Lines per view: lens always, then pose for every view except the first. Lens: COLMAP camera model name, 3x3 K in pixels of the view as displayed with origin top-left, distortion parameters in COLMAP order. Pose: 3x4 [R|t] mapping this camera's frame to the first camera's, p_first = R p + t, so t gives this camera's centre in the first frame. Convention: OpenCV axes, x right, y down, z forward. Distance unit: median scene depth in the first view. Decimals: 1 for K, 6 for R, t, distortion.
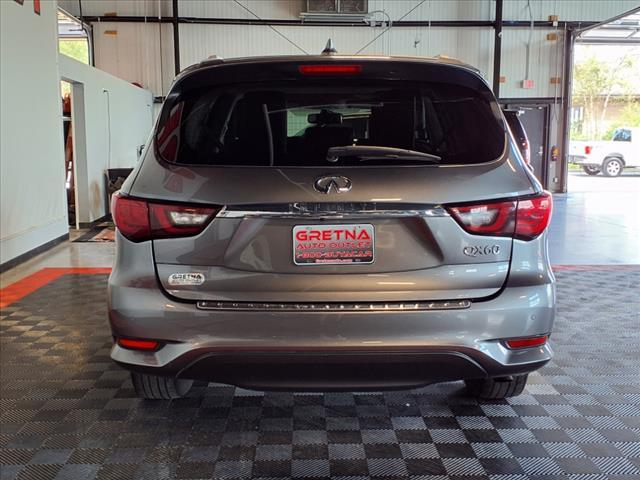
lens RADIAL K [[733.3, 0, 320.0], [0, 733.3, 240.0], [0, 0, 1]] dist [0.073859, -0.018935]
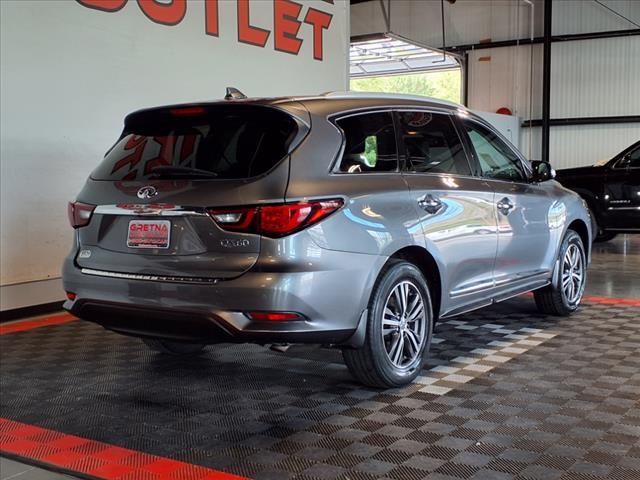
lens RADIAL K [[820.7, 0, 320.0], [0, 820.7, 240.0], [0, 0, 1]] dist [0.080791, -0.007073]
pose [[0.830024, 0.038604, -0.556390, 0.165189], [-0.065244, 0.997473, -0.028123, 0.005717], [0.553898, 0.059644, 0.830445, -0.021564]]
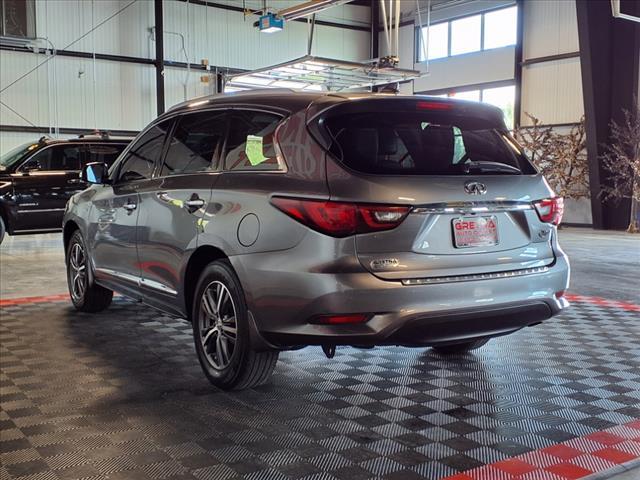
lens RADIAL K [[733.3, 0, 320.0], [0, 733.3, 240.0], [0, 0, 1]] dist [0.073859, -0.018935]
pose [[0.848860, -0.044406, 0.526750, -0.133459], [0.068844, 0.997265, -0.026872, 0.005352], [-0.524116, 0.059075, 0.849596, -0.003901]]
